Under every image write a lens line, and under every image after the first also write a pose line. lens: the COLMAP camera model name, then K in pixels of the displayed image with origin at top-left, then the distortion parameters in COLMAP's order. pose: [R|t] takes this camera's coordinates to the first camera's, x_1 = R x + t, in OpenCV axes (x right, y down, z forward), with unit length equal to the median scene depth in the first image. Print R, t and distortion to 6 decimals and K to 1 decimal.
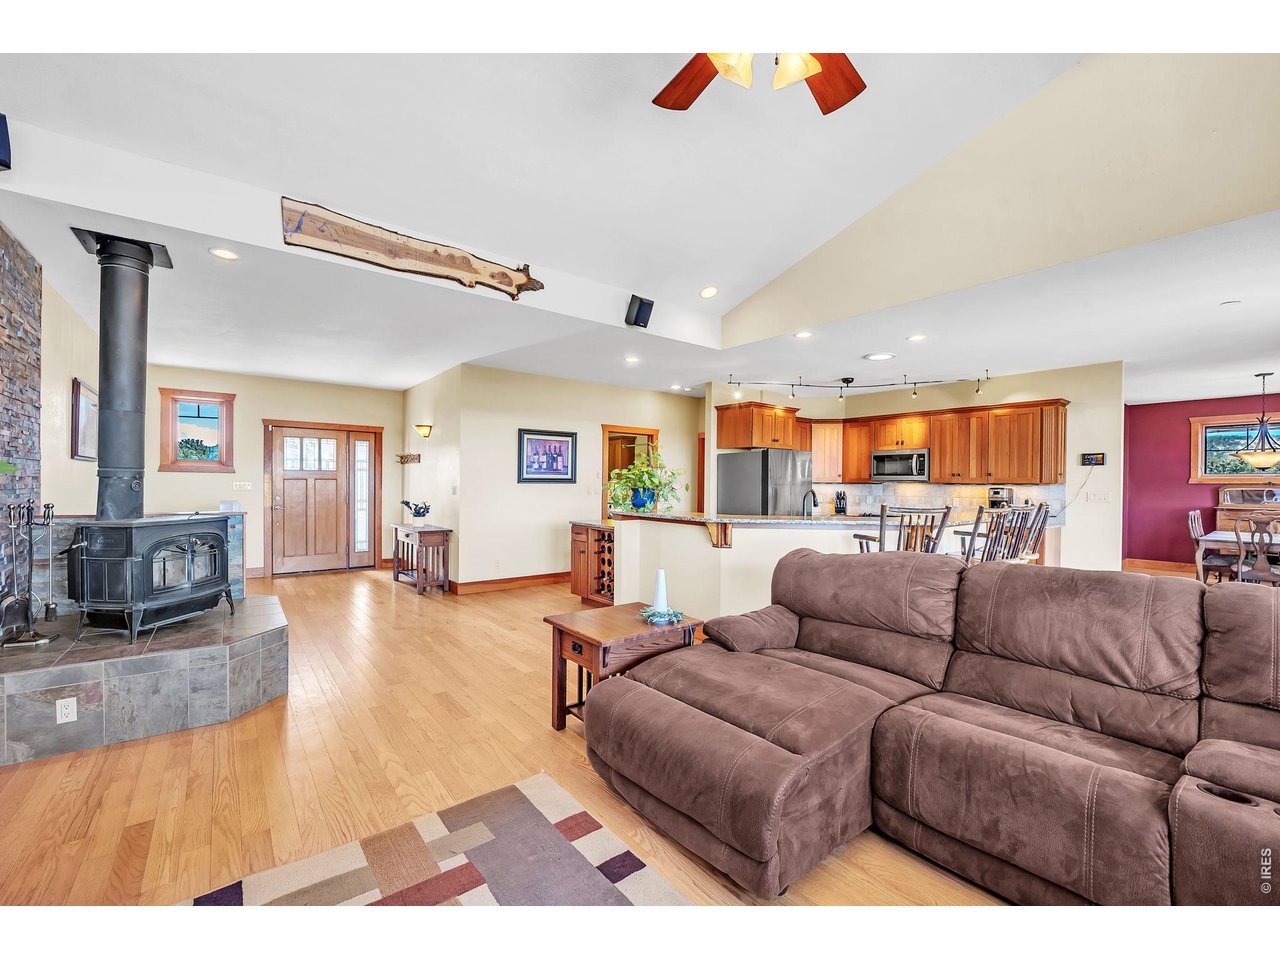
lens RADIAL K [[535.1, 0, 641.3], [0, 535.1, 484.4], [0, 0, 1]] dist [-0.009925, -0.000393]
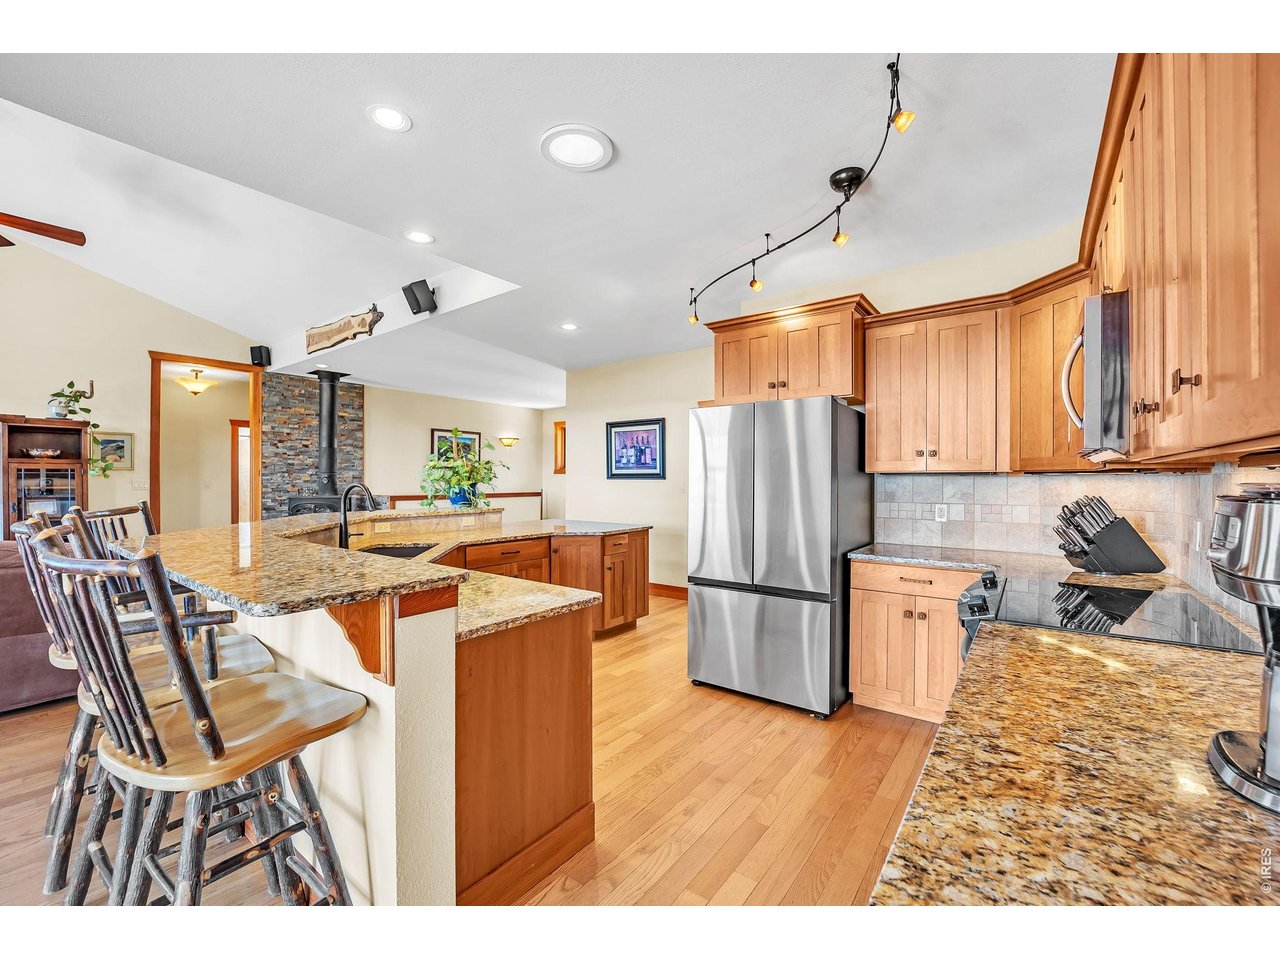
lens RADIAL K [[535.1, 0, 612.6], [0, 535.1, 480.5], [0, 0, 1]] dist [-0.009925, -0.000393]
pose [[0.231300, -0.003406, -0.972877, 0.684882], [-0.000858, 0.999993, -0.003705, 0.003228], [0.972882, 0.001691, 0.231295, 0.760552]]
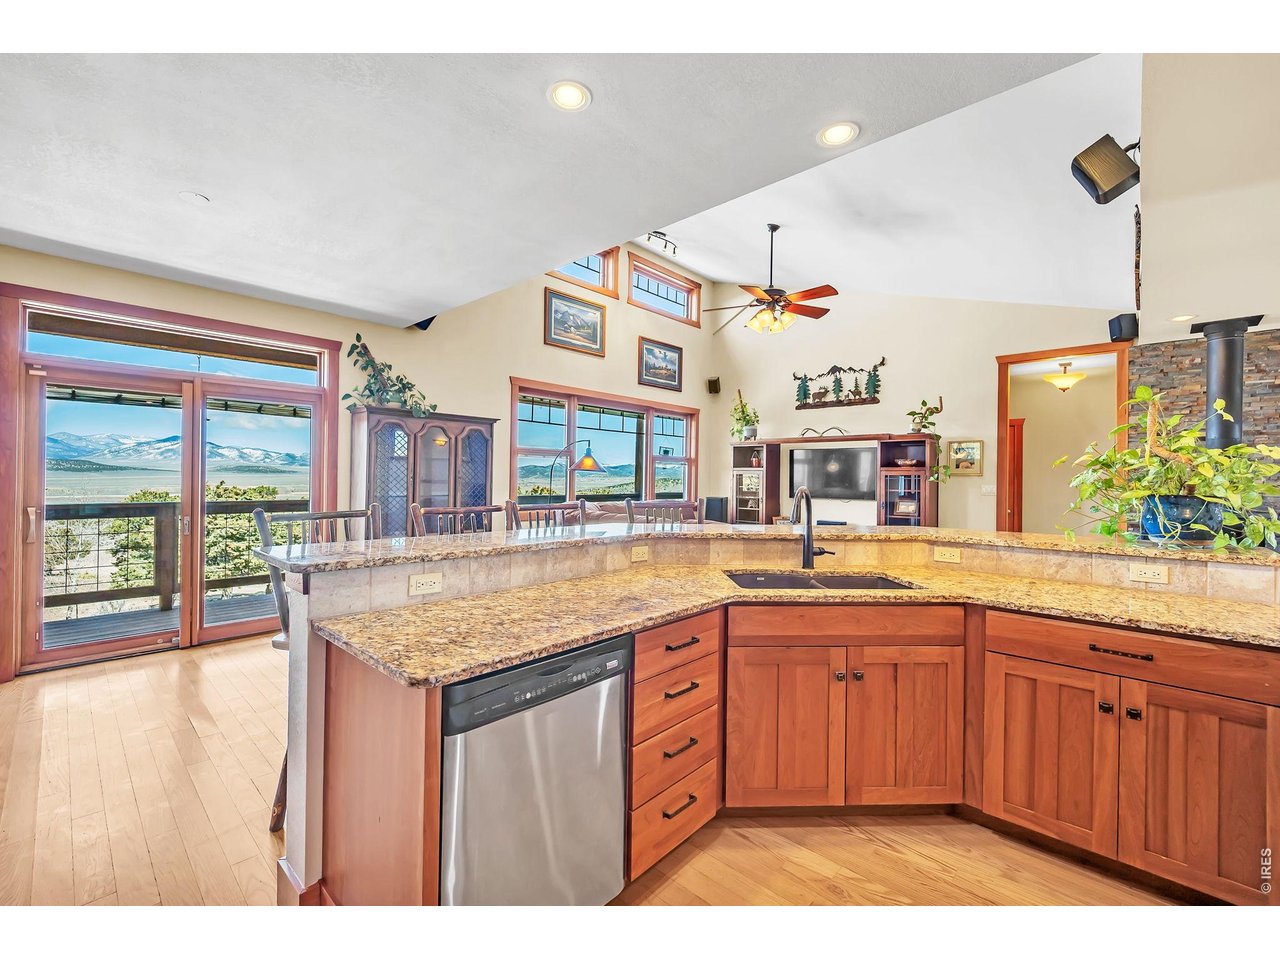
lens RADIAL K [[535.1, 0, 650.3], [0, 535.1, 483.9], [0, 0, 1]] dist [-0.009925, -0.000393]
pose [[-0.982575, -0.015057, -0.185257, 0.364836], [-0.017002, 0.999816, 0.008912, -0.000699], [0.185088, 0.011907, -0.982650, 0.998866]]
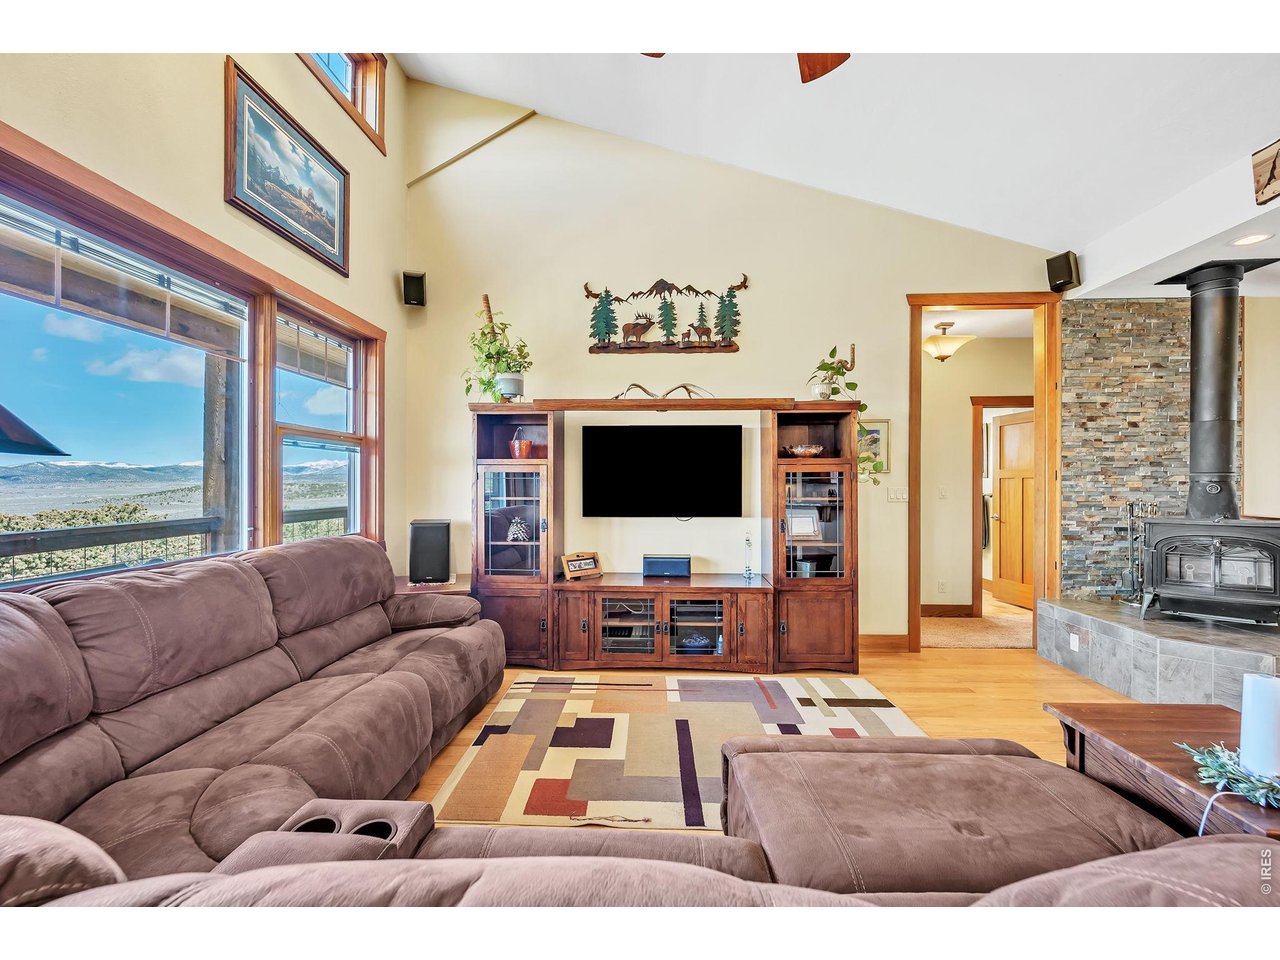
lens RADIAL K [[535.1, 0, 631.7], [0, 535.1, 488.5], [0, 0, 1]] dist [-0.009925, -0.000393]
pose [[-0.655448, -0.001053, -0.755239, 0.278986], [-0.001229, 0.999999, -0.000328, 0.001405], [0.755239, 0.000713, -0.655449, 0.350923]]
